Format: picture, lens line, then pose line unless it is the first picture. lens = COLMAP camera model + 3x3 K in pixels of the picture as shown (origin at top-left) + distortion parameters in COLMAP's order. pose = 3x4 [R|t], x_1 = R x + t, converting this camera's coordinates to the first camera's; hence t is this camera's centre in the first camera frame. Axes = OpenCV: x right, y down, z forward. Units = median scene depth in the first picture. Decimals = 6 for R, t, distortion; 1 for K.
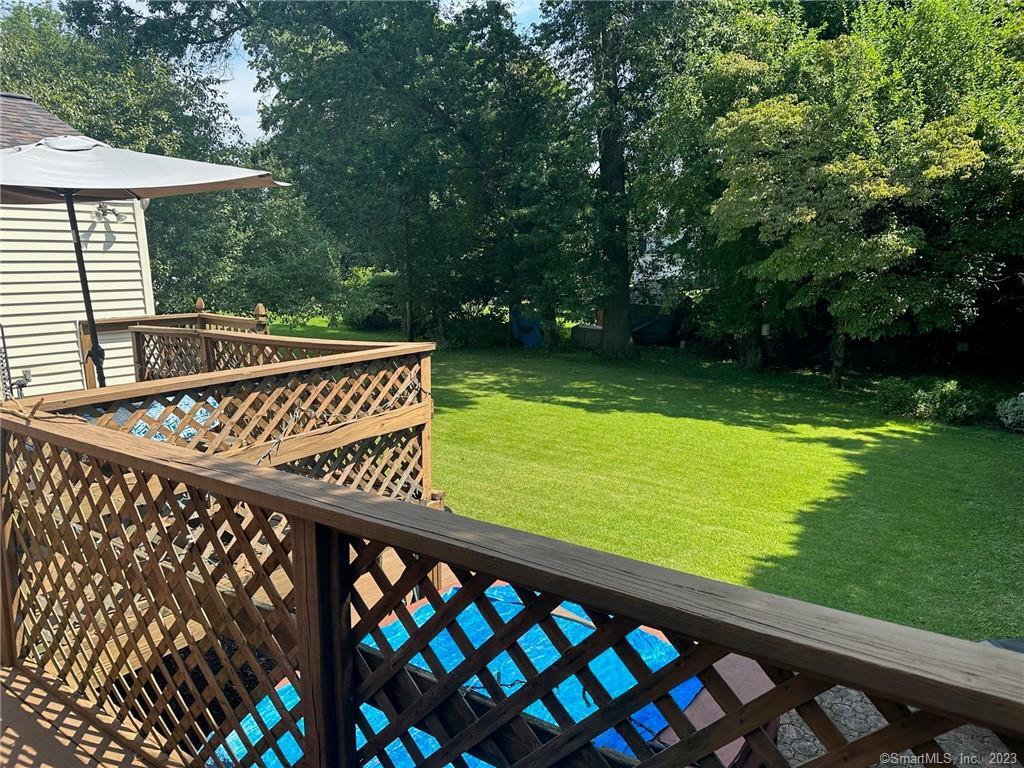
lens RADIAL K [[711.1, 0, 509.7], [0, 711.1, 388.2], [0, 0, 1]] dist [0.002912, -0.007445]
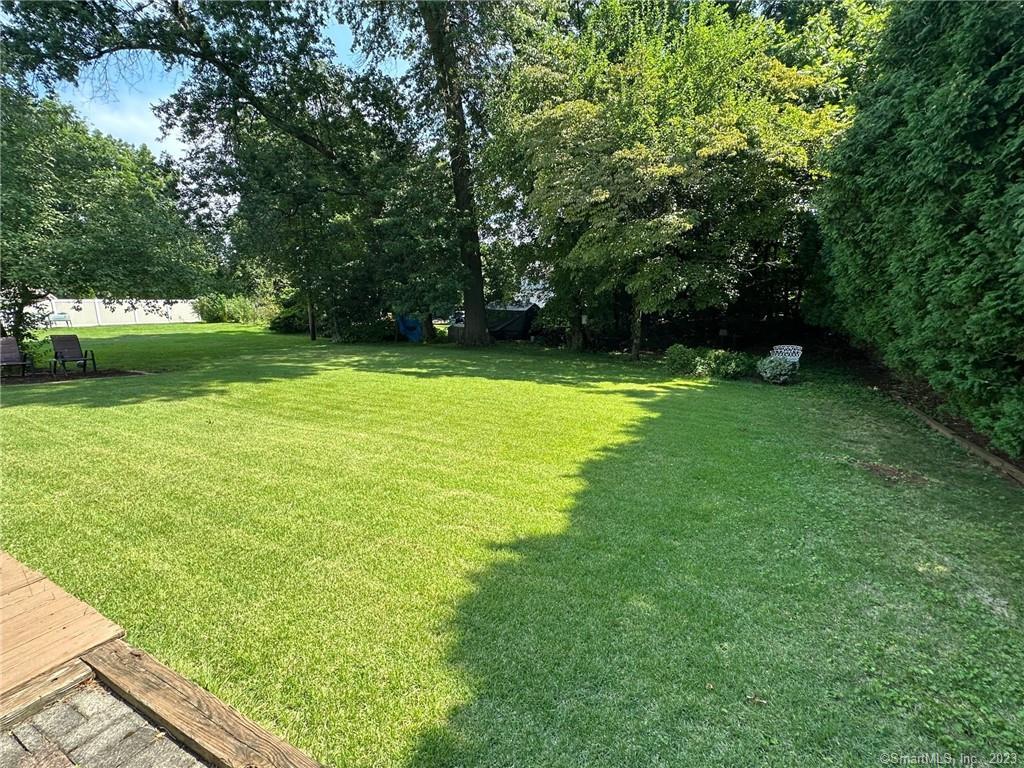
lens RADIAL K [[441.4, 0, 516.0], [0, 441.4, 384.3], [0, 0, 1]] dist [-0.003322, 0.000061]
pose [[0.989012, -0.032632, 0.144189, 0.166788], [0.033466, 0.999434, -0.003363, 0.052308], [-0.143997, 0.008152, 0.989545, 0.317677]]
